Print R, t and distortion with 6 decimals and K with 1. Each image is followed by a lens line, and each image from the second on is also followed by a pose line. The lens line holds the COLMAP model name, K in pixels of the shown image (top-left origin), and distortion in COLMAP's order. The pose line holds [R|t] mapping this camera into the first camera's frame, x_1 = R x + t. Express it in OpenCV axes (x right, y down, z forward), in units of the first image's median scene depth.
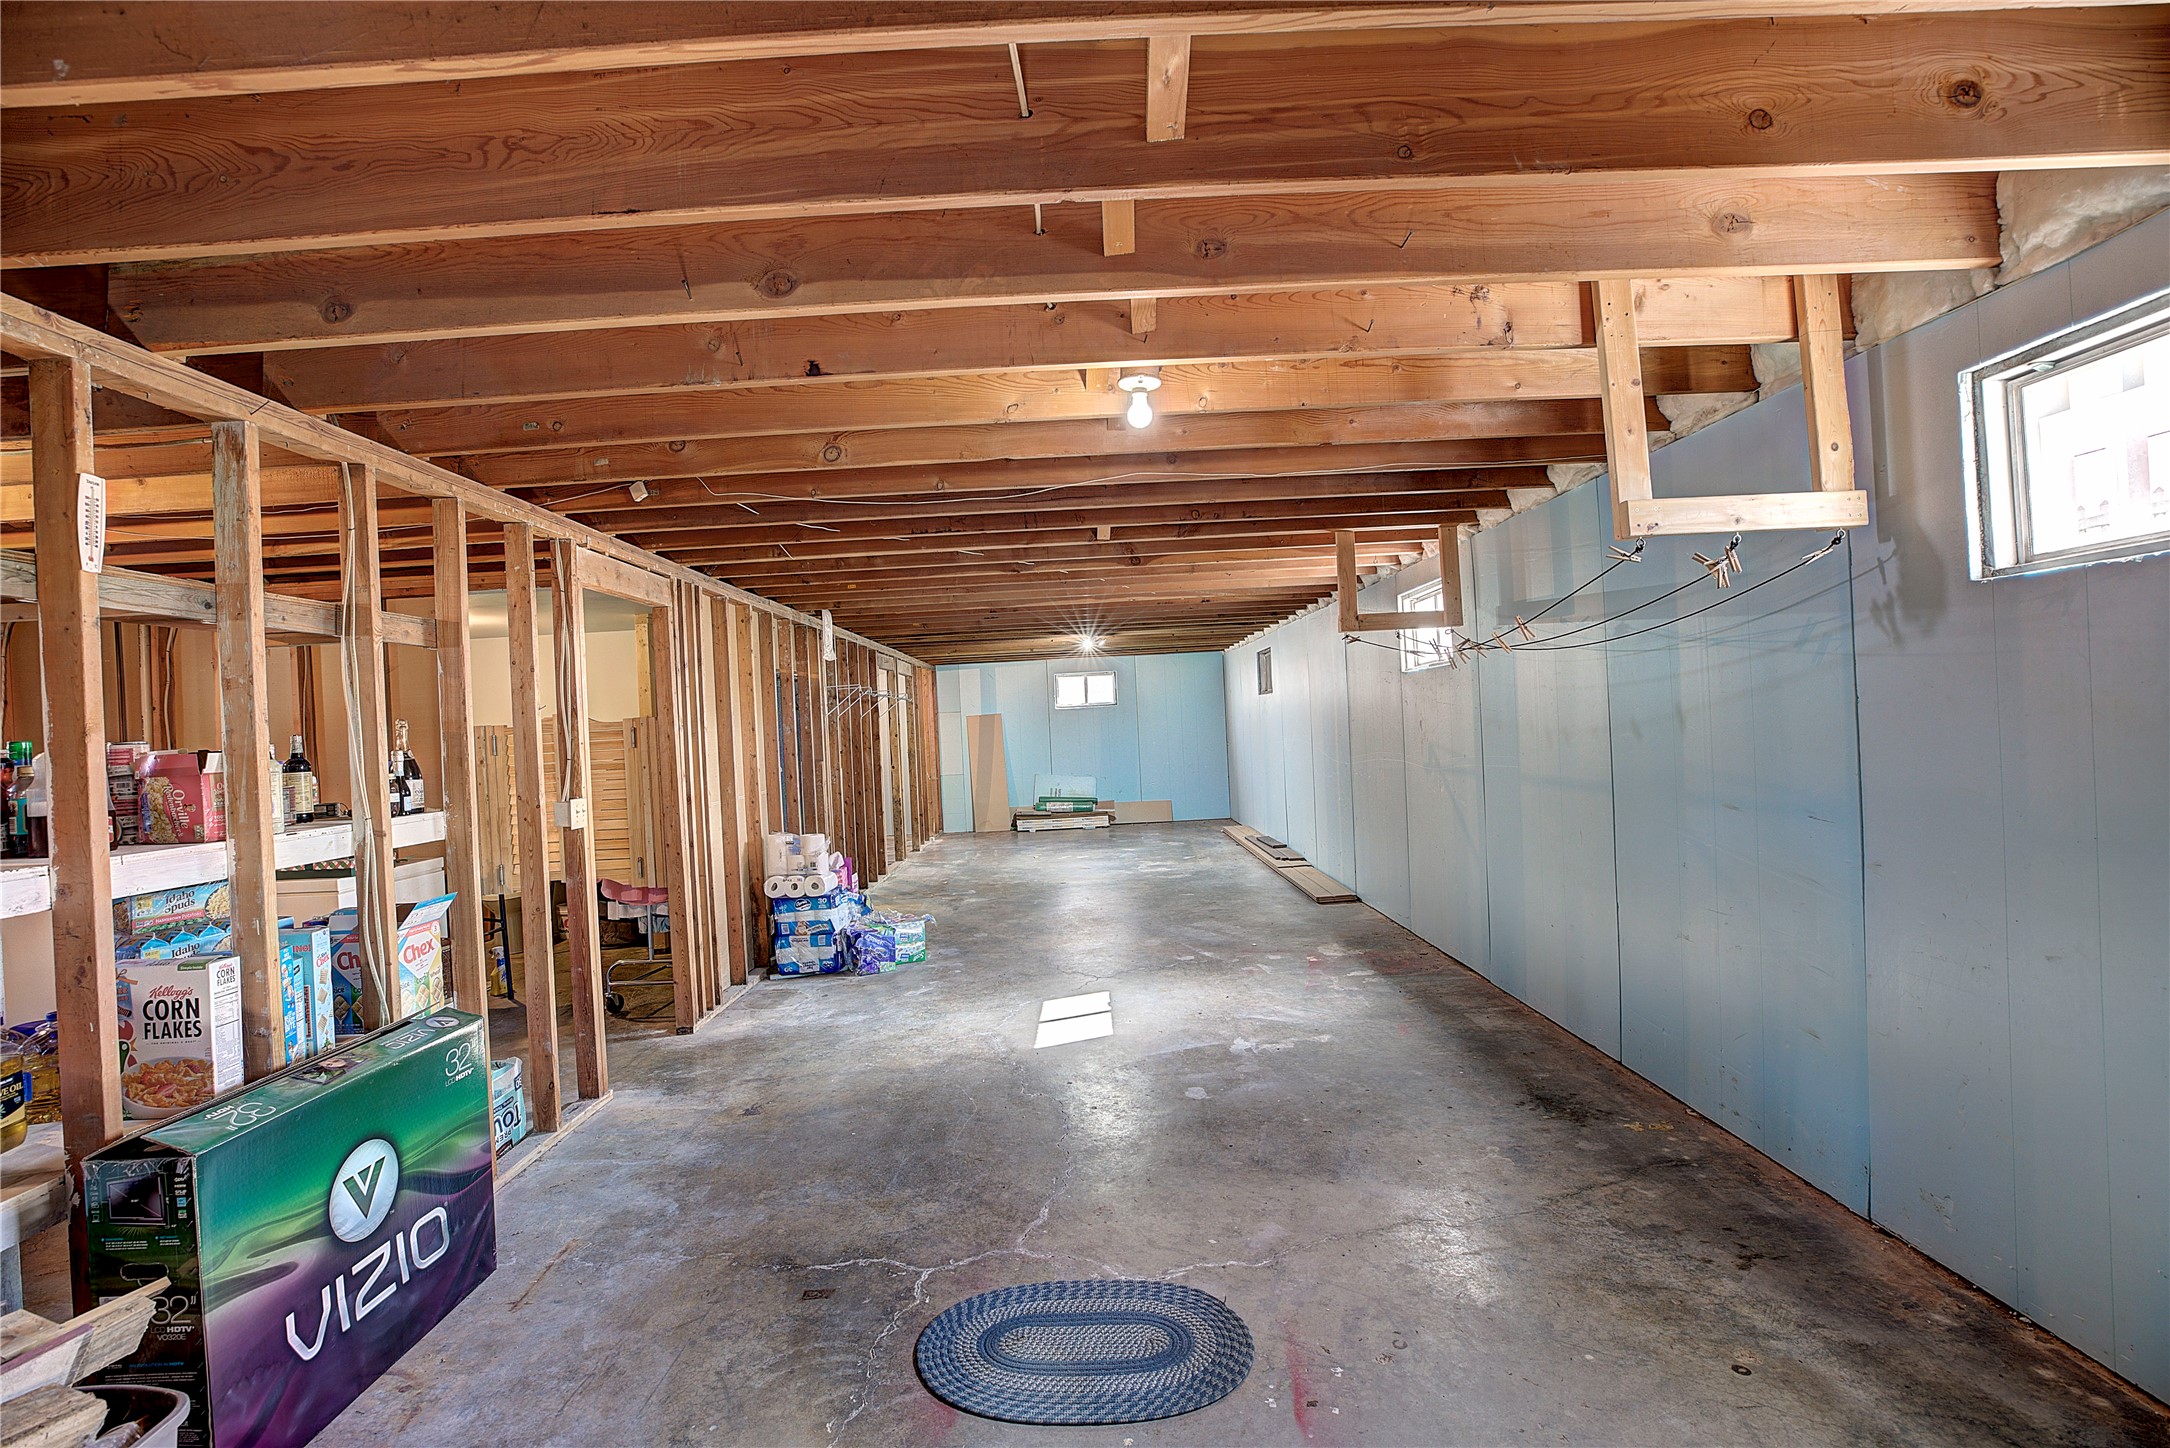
lens RADIAL K [[984.3, 0, 1078.8], [0, 984.3, 722.3], [0, 0, 1]] dist [-0.040531, 0.009690]
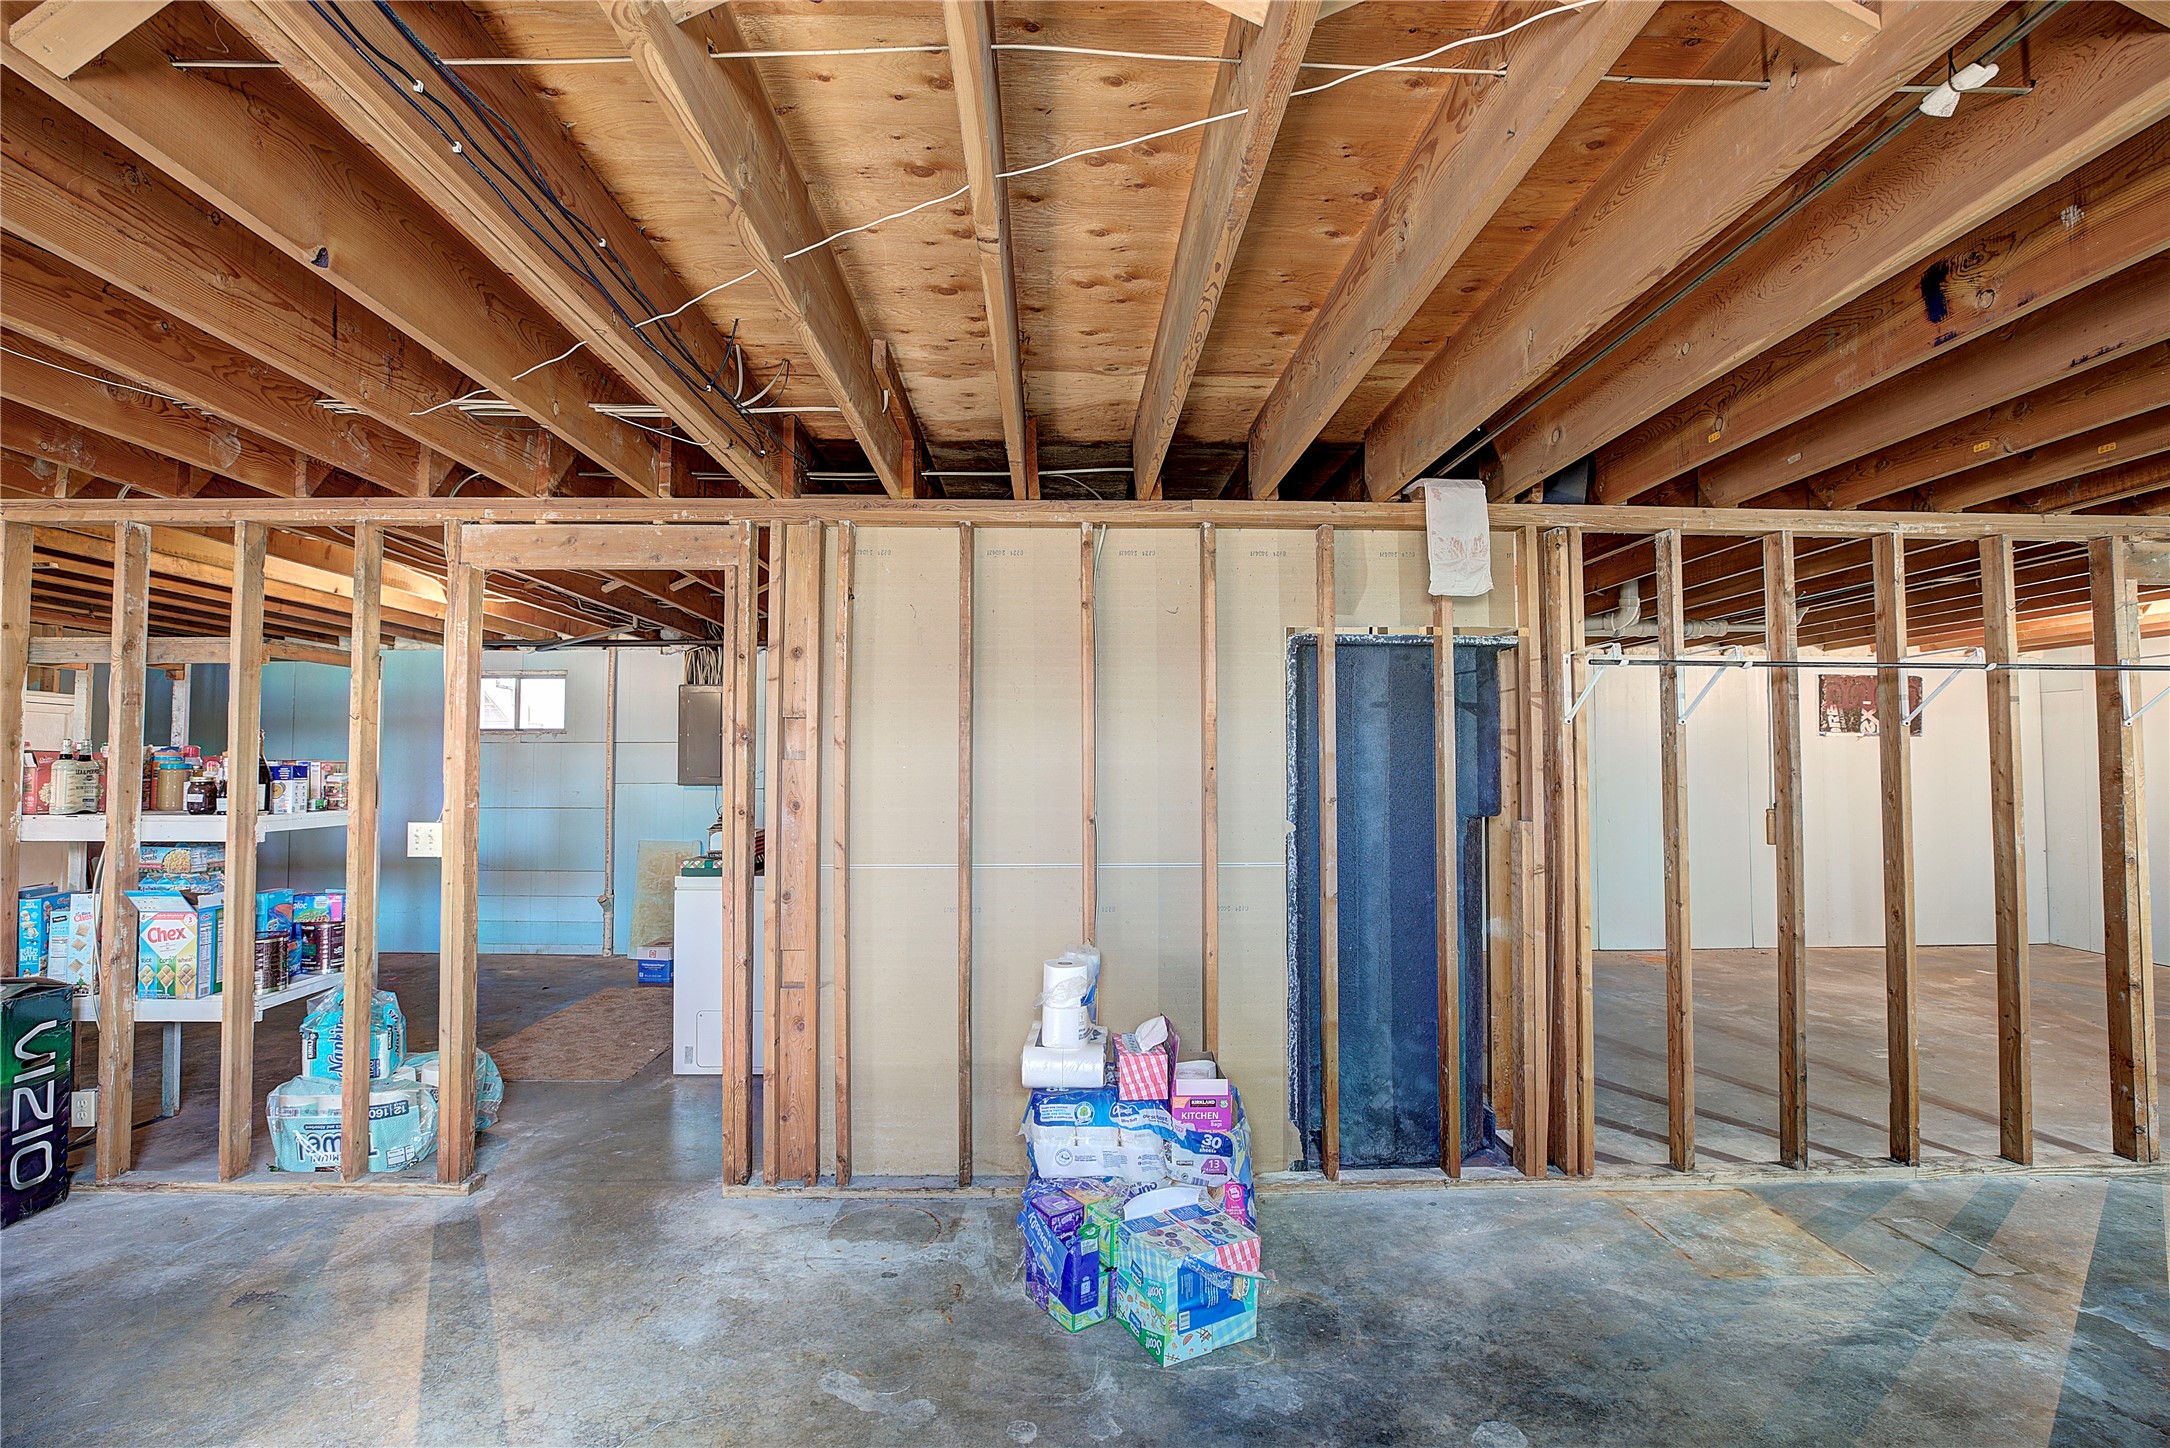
lens RADIAL K [[984.3, 0, 1078.8], [0, 984.3, 722.3], [0, 0, 1]] dist [-0.040531, 0.009690]
pose [[0.028216, -0.002501, -0.999599, 0.330832], [0.001433, 0.999996, -0.002461, -0.005488], [0.999601, -0.001363, 0.028220, 1.459856]]
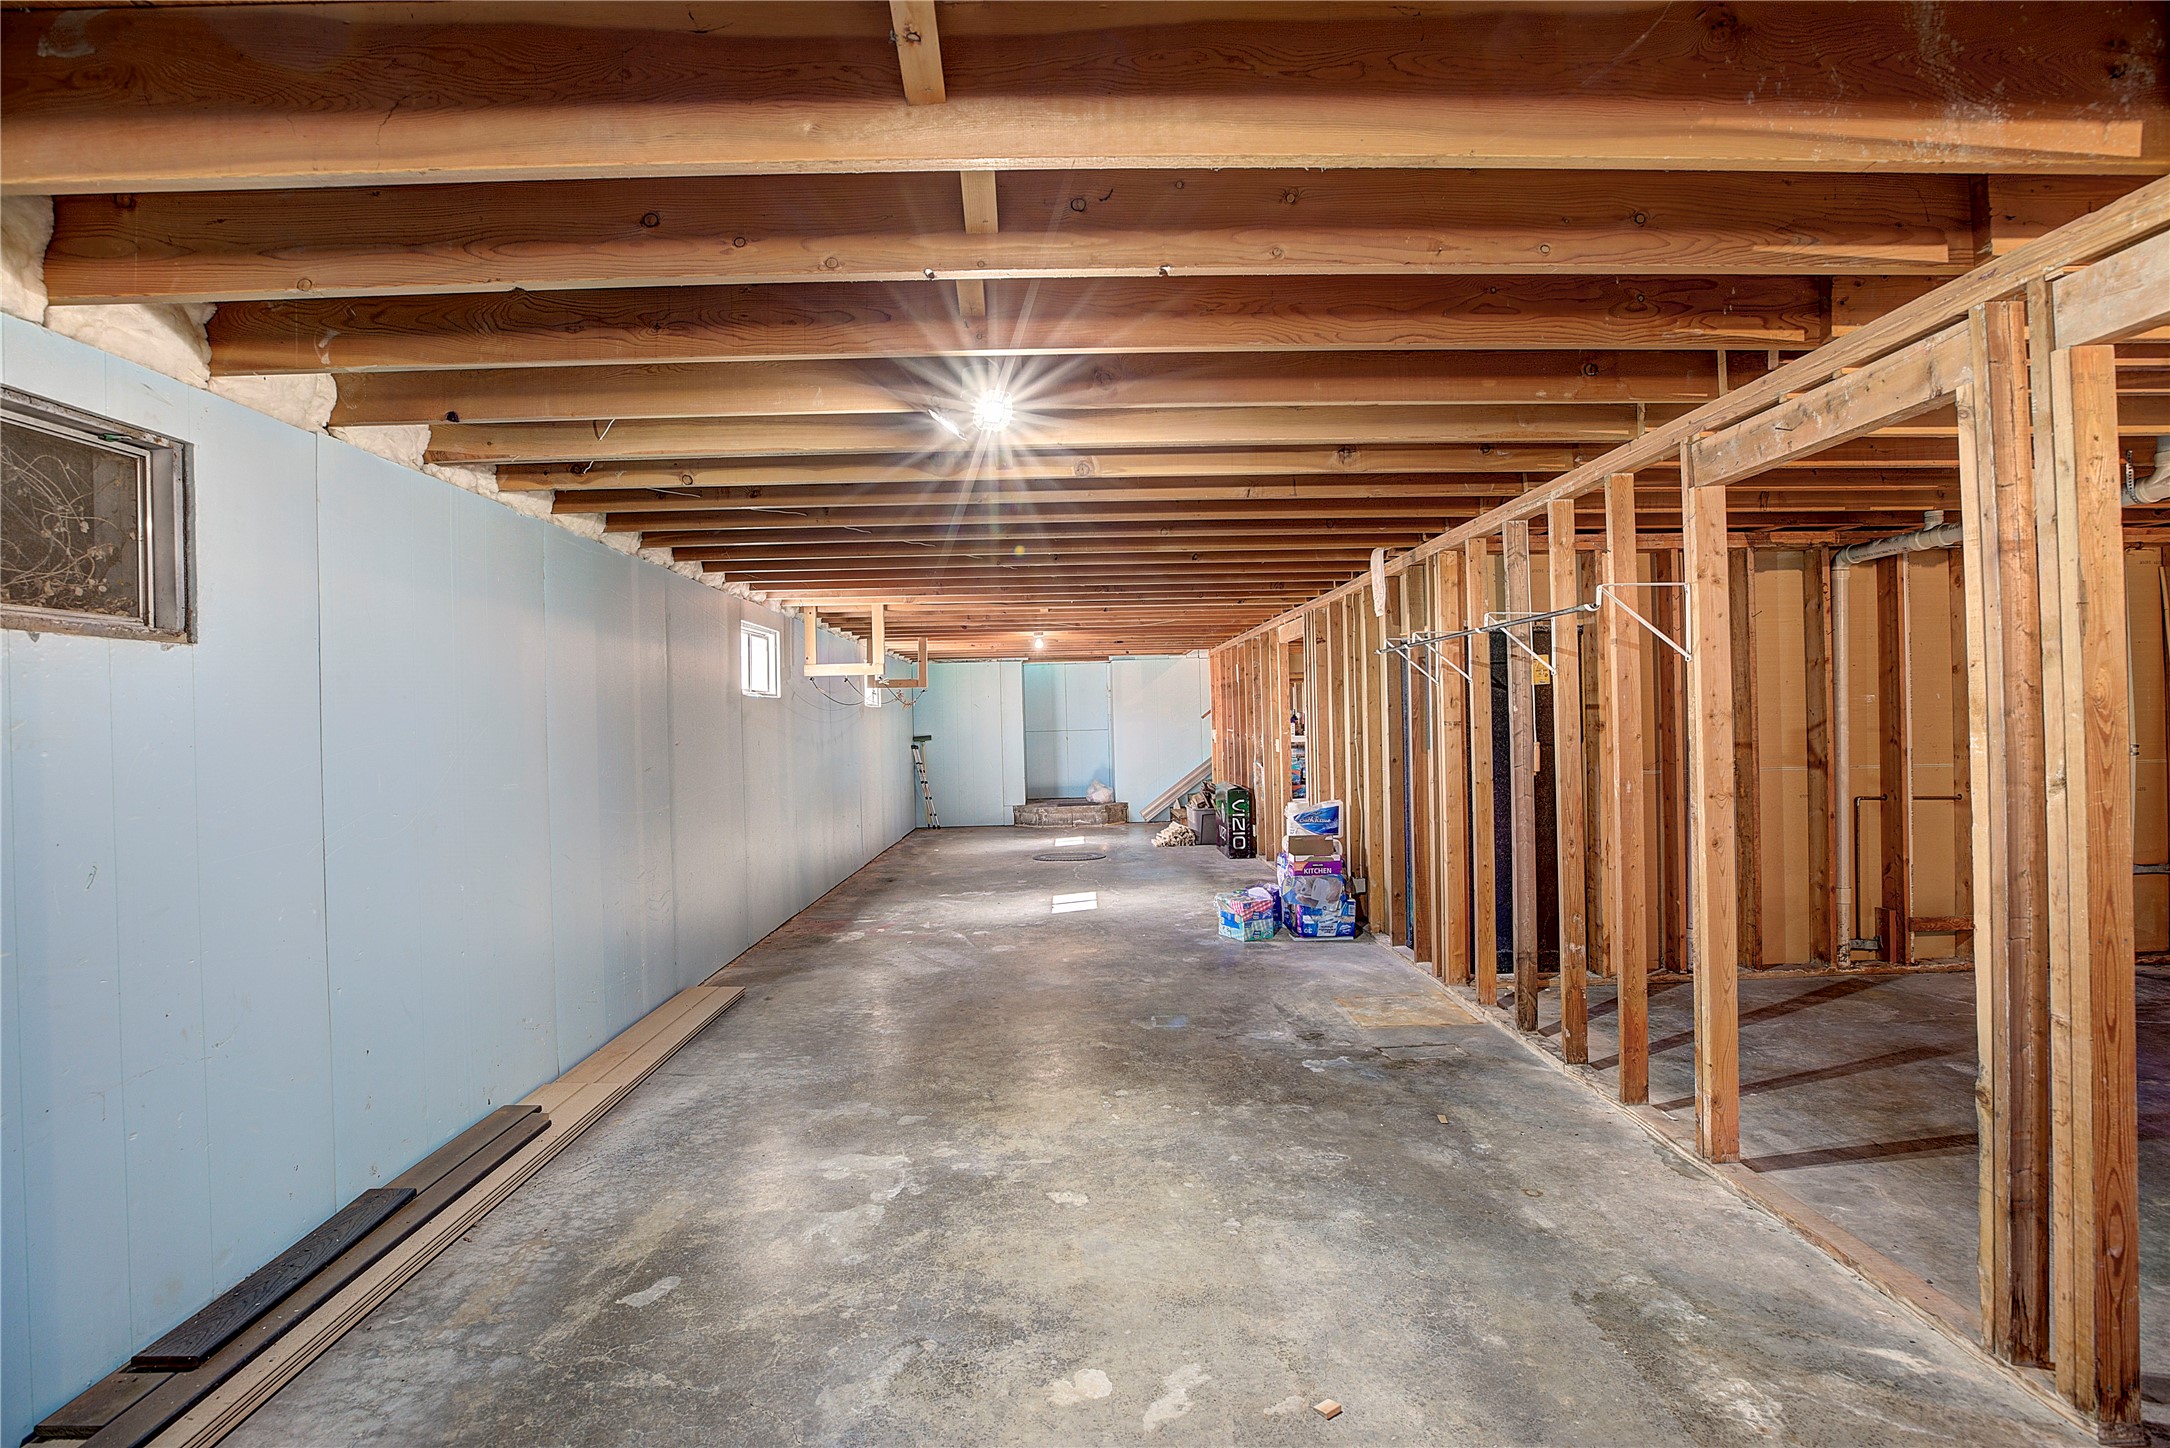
lens RADIAL K [[984.3, 0, 1078.8], [0, 984.3, 722.3], [0, 0, 1]] dist [-0.040531, 0.009690]
pose [[-0.997719, 0.065436, -0.016599, 0.020599], [0.065471, 0.997853, -0.001545, 0.006037], [0.016462, -0.002628, -0.999861, 3.069771]]
